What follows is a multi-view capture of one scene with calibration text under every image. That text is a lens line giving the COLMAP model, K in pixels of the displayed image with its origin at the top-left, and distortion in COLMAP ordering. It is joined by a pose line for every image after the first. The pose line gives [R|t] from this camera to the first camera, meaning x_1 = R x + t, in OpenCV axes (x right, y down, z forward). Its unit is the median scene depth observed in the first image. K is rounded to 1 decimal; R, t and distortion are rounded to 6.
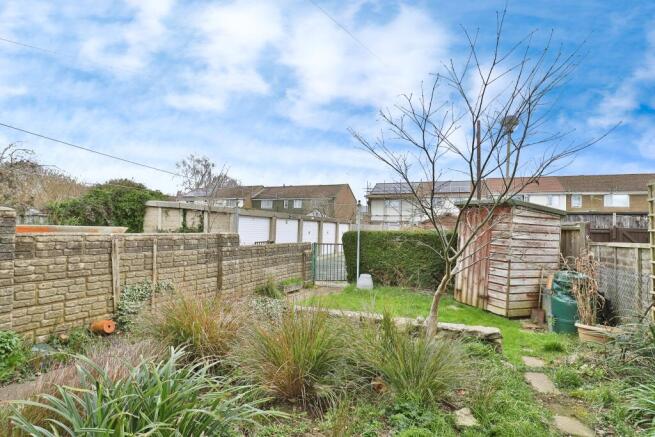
lens RADIAL K [[317.3, 0, 324.9], [0, 317.3, 218.1], [0, 0, 1]] dist [-0.015721, 0.001673]
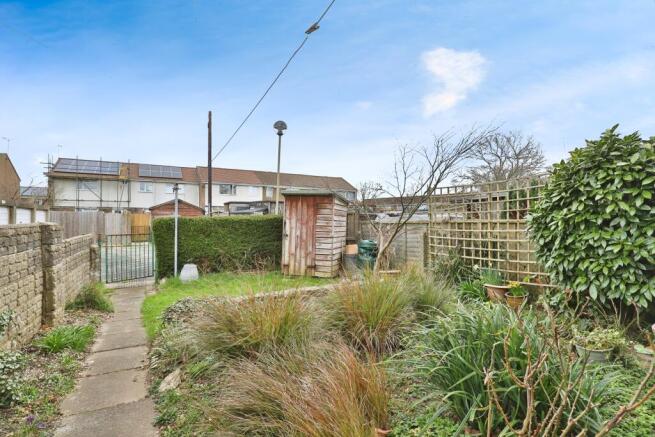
lens RADIAL K [[317.3, 0, 323.4], [0, 317.3, 219.0], [0, 0, 1]] dist [-0.015721, 0.001673]
pose [[0.609593, -0.021532, 0.792422, -0.389054], [-0.013996, 0.999183, 0.037917, 0.005682], [-0.792591, -0.034205, 0.608794, 0.150067]]
